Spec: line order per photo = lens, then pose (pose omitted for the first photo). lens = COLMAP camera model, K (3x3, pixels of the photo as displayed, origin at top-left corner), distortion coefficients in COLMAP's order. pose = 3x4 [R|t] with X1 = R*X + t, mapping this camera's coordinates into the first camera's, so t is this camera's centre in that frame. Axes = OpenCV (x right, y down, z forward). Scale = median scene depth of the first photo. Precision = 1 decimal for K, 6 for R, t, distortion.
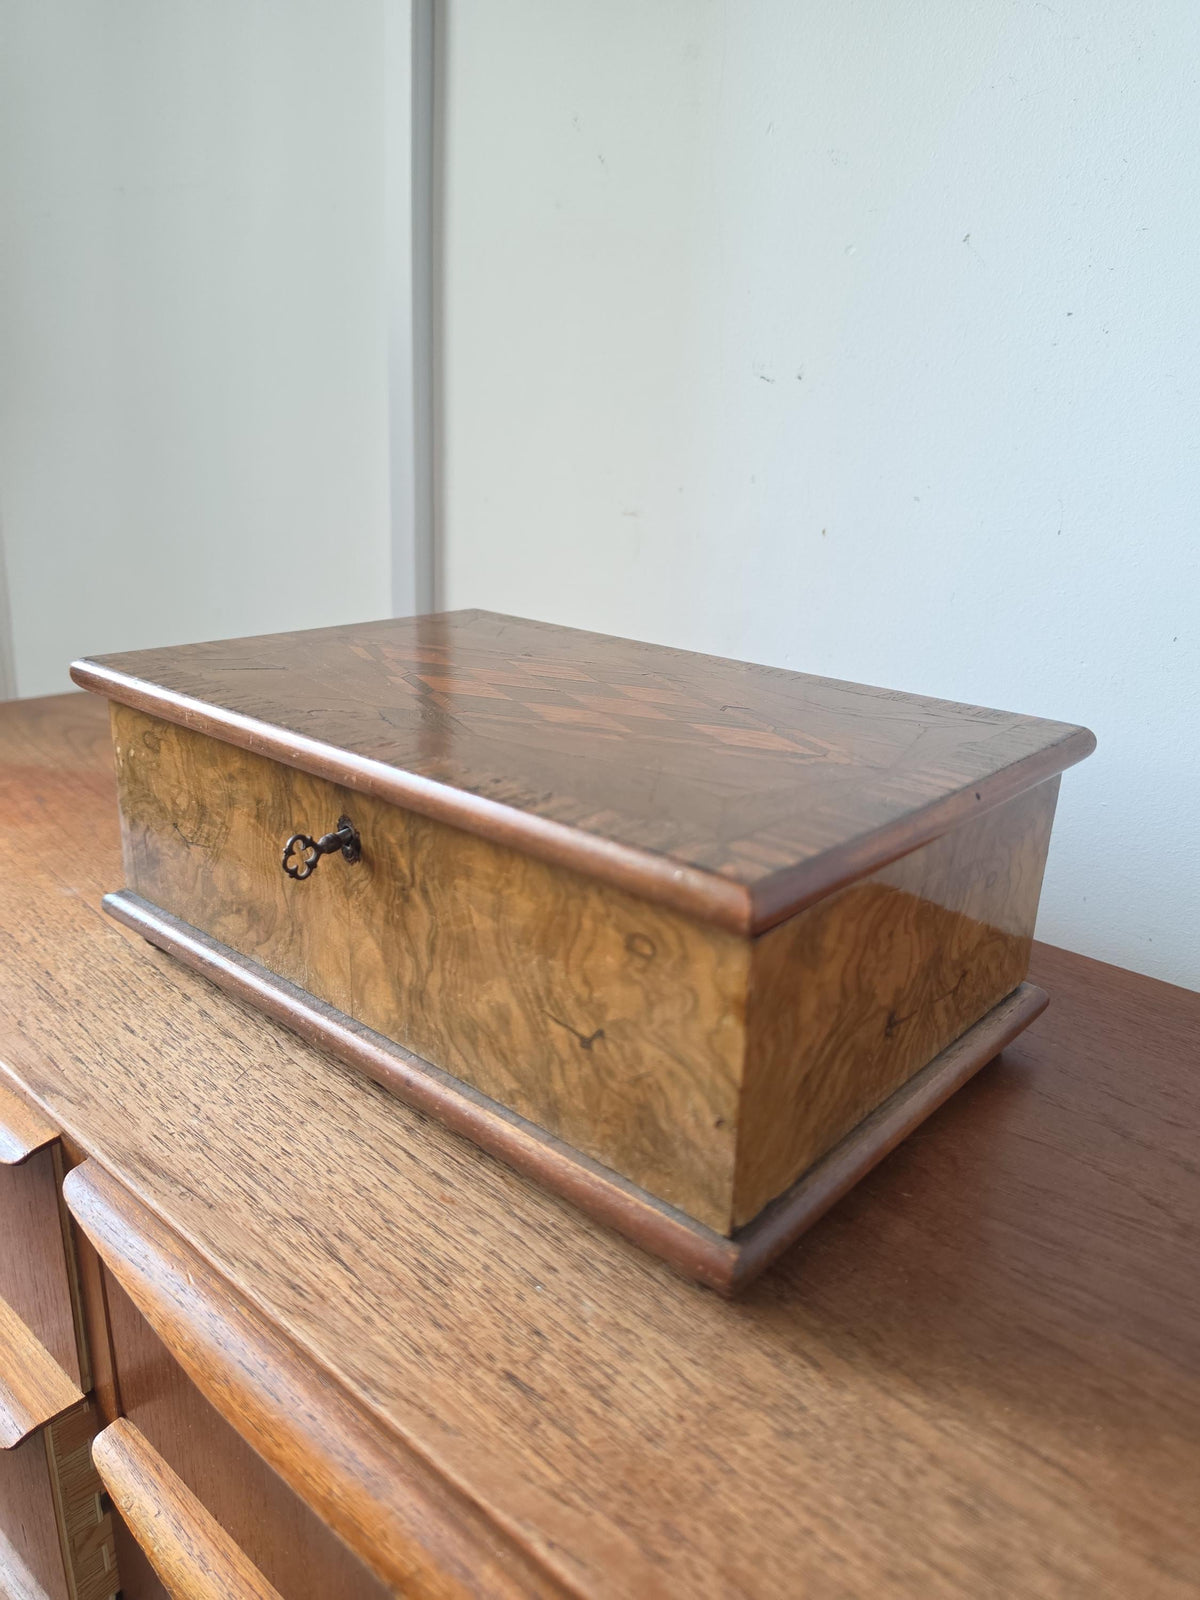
lens RADIAL K [[1107.8, 0, 604.5], [0, 1107.8, 795.9], [0, 0, 1]] dist [0.055275, -0.092641]
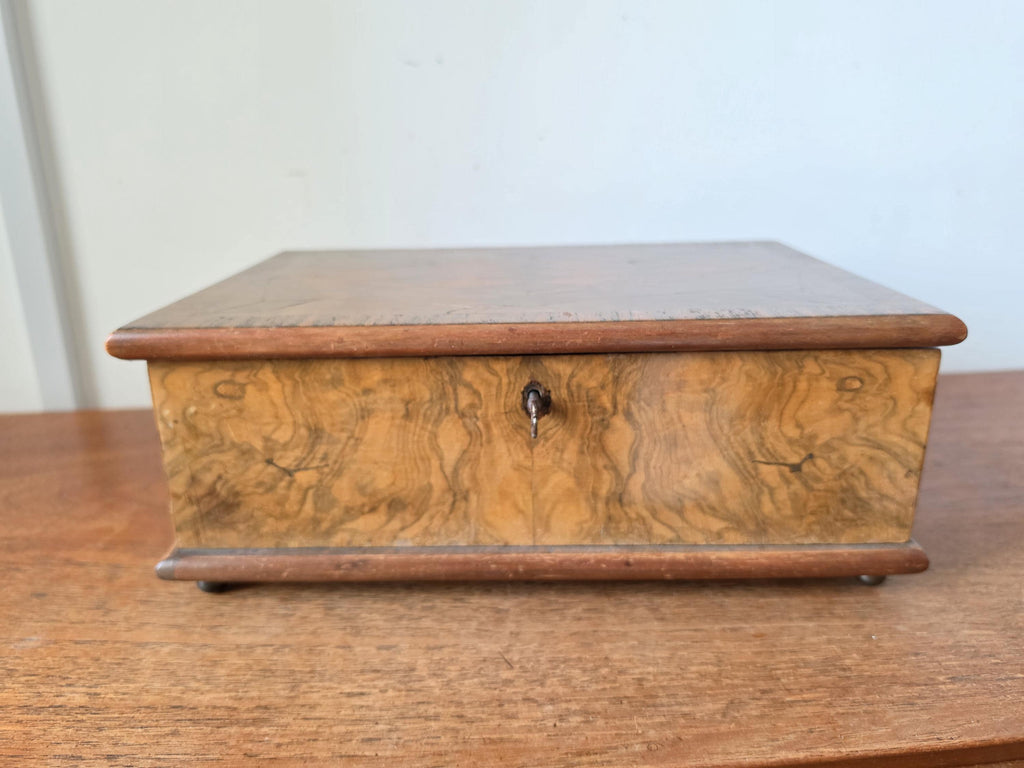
lens RADIAL K [[736.1, 0, 506.5], [0, 736.1, 369.5], [0, 0, 1]] dist [0.087807, -0.243271]
pose [[0.772062, -0.244743, 0.586534, -0.774447], [0.252960, 0.964965, 0.069677, -0.063250], [-0.583037, 0.094575, 0.806922, 0.372122]]
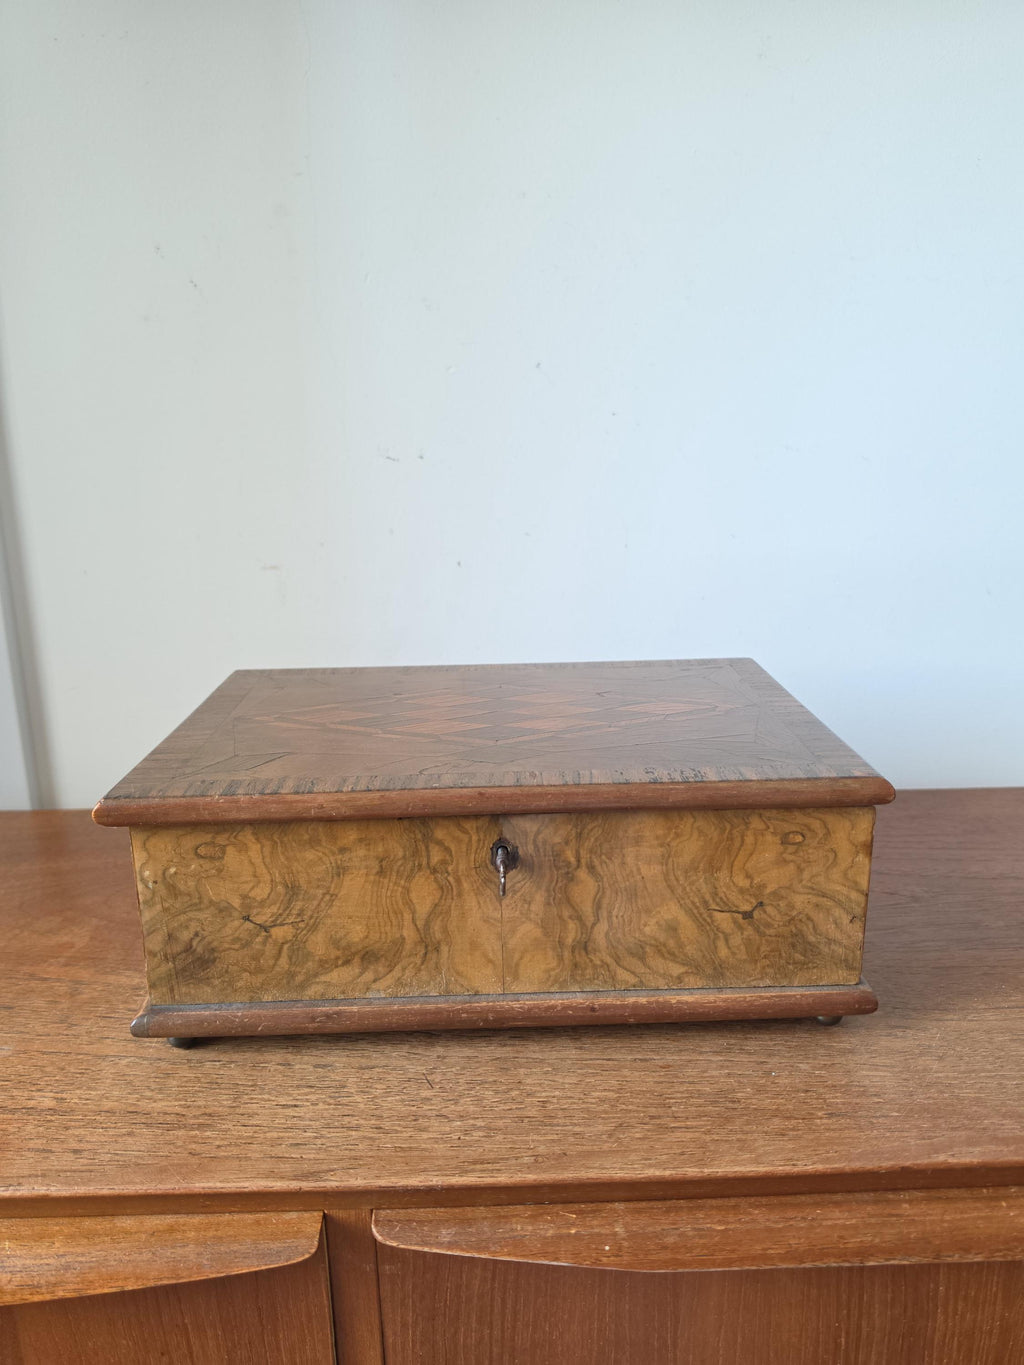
lens RADIAL K [[958.4, 0, 515.6], [0, 958.4, 685.2], [0, 0, 1]] dist [0.074615, -0.151441]
pose [[0.738775, -0.228092, 0.634181, -0.948815], [0.258453, 0.964929, 0.045970, -0.216813], [-0.622426, 0.129945, 0.771817, 0.092877]]
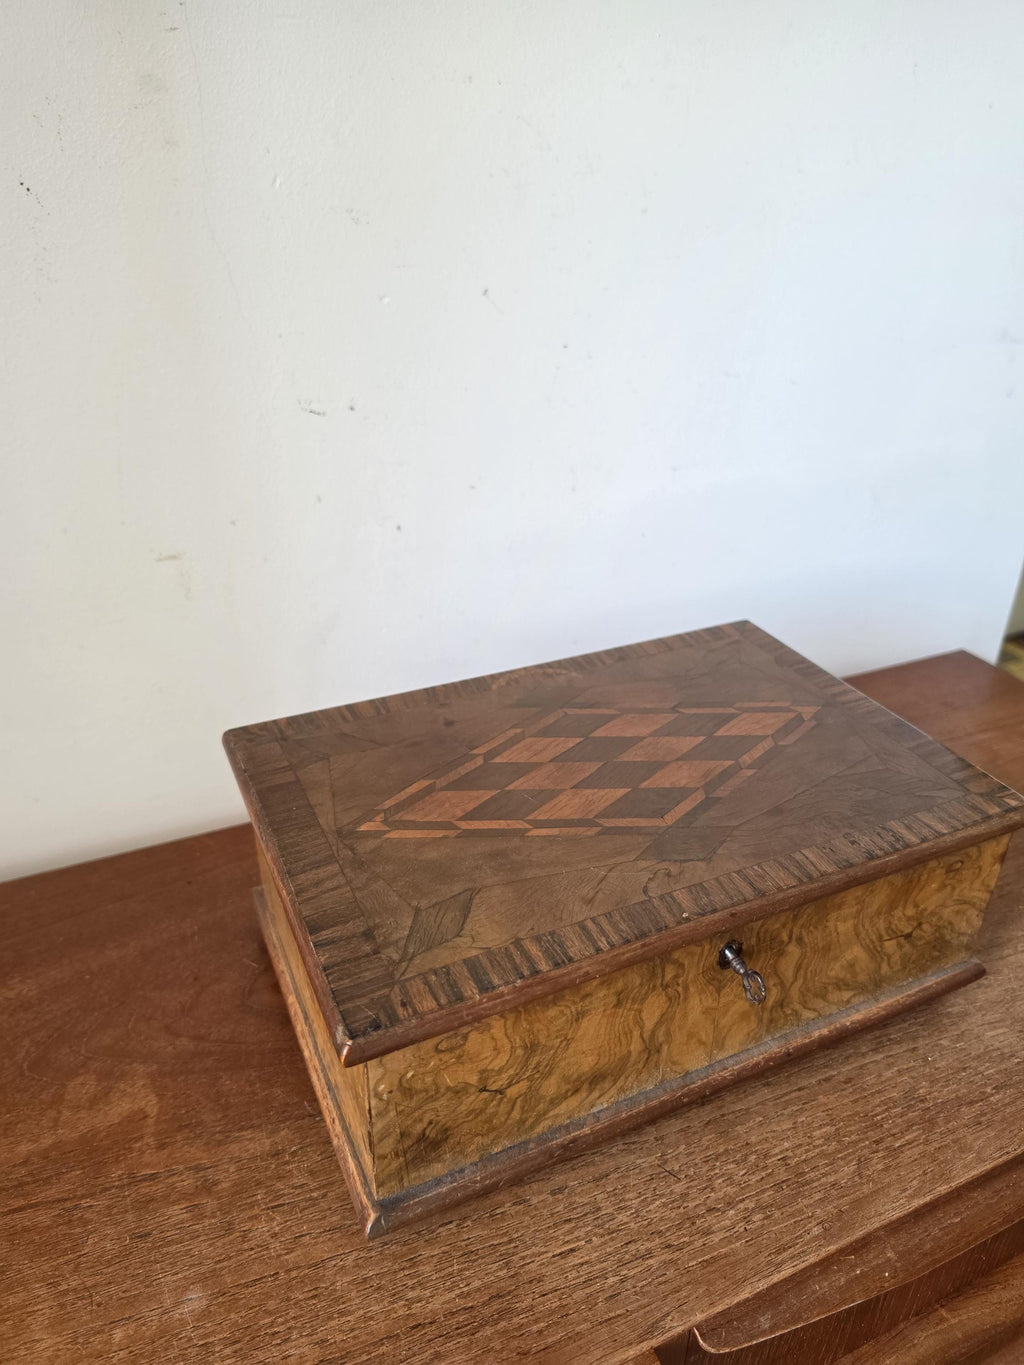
lens RADIAL K [[969.6, 0, 512.0], [0, 969.6, 682.5], [0, 0, 1]] dist [0.053308, -0.128622]
pose [[0.411961, -0.473928, 0.778254, -1.118640], [0.295372, 0.877435, 0.377973, -0.773914], [-0.862000, 0.074164, 0.501454, 0.669499]]
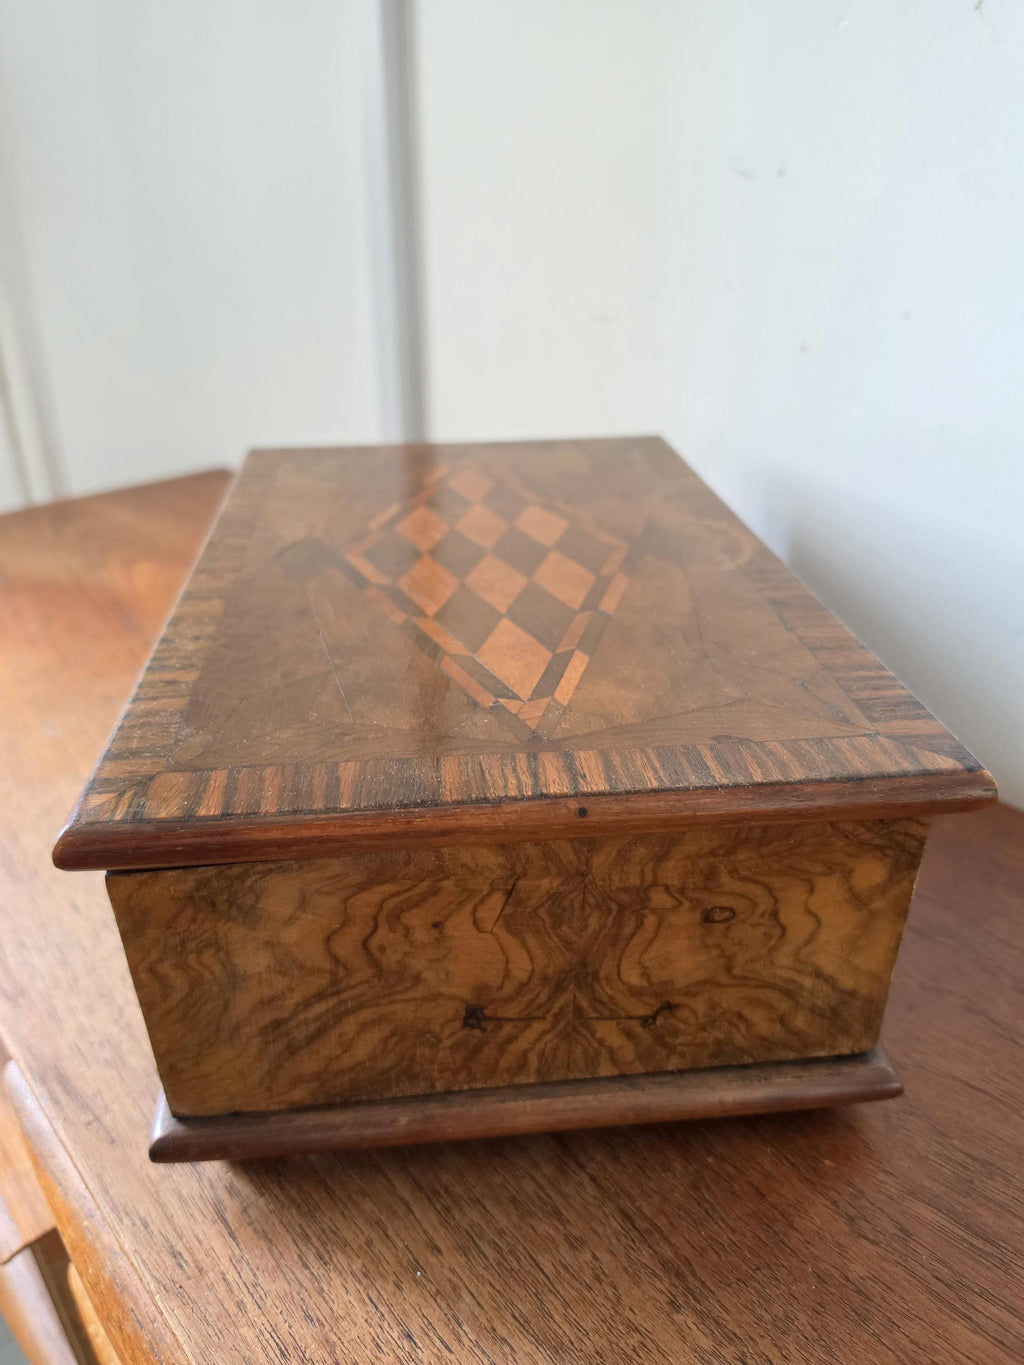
lens RADIAL K [[969.6, 0, 512.0], [0, 969.6, 682.5], [0, 0, 1]] dist [0.053308, -0.128622]
pose [[0.729768, 0.284812, -0.621547, 0.676700], [-0.182145, 0.957235, 0.224776, -0.223831], [0.658985, -0.050823, 0.750437, 0.451990]]
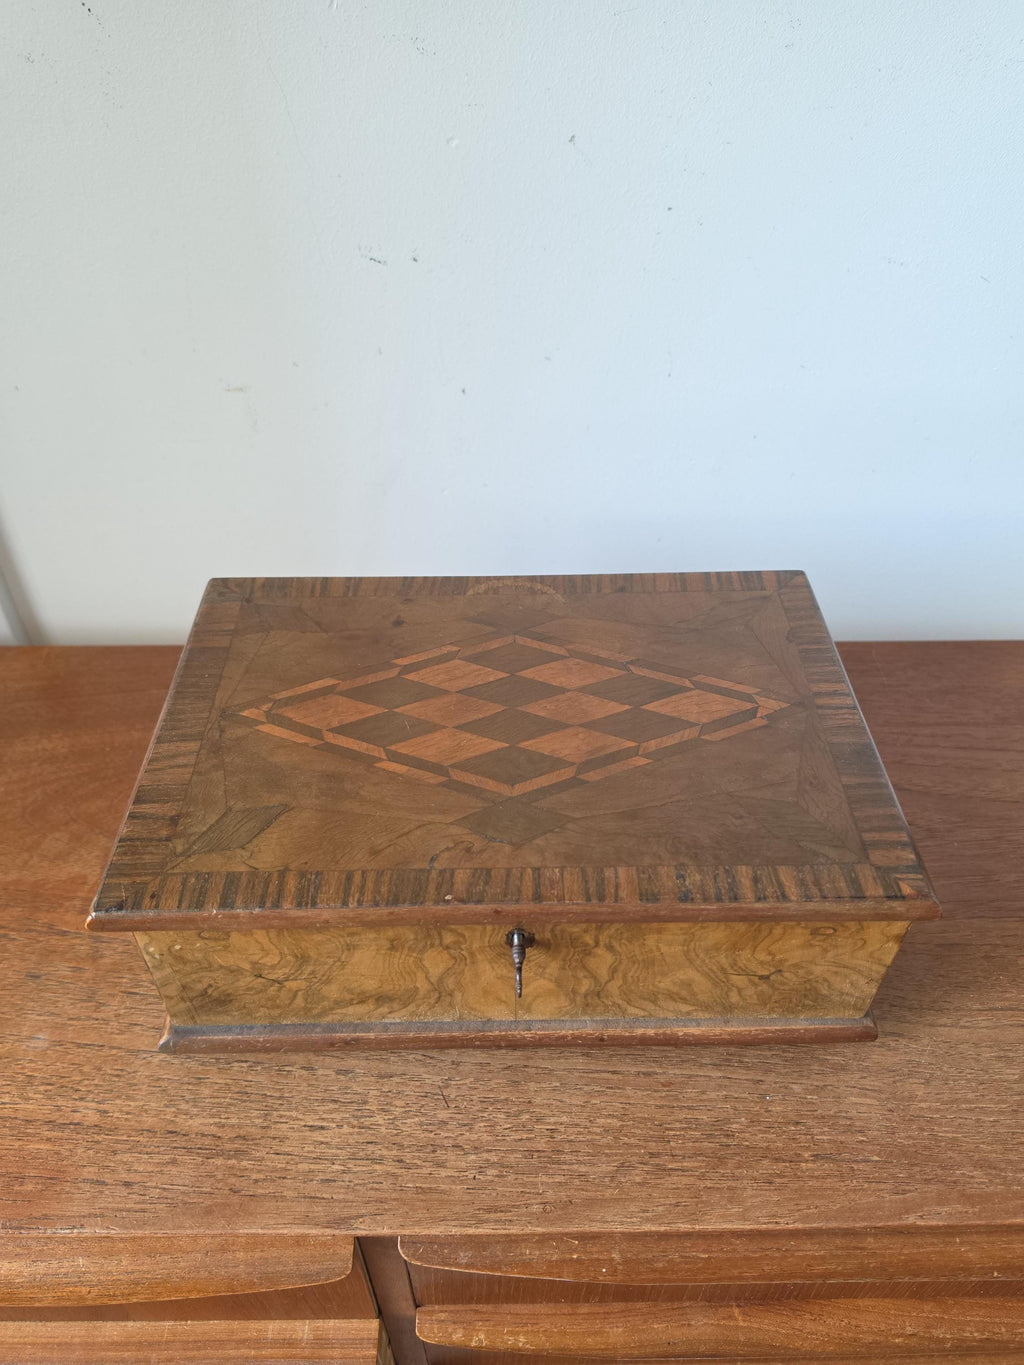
lens RADIAL K [[962.9, 0, 506.5], [0, 962.9, 676.5], [0, 0, 1]] dist [0.058723, -0.125220]
pose [[0.747963, -0.477283, 0.461251, -0.642172], [0.242356, 0.843332, 0.479640, -0.787455], [-0.617912, -0.246966, 0.746453, 0.278812]]
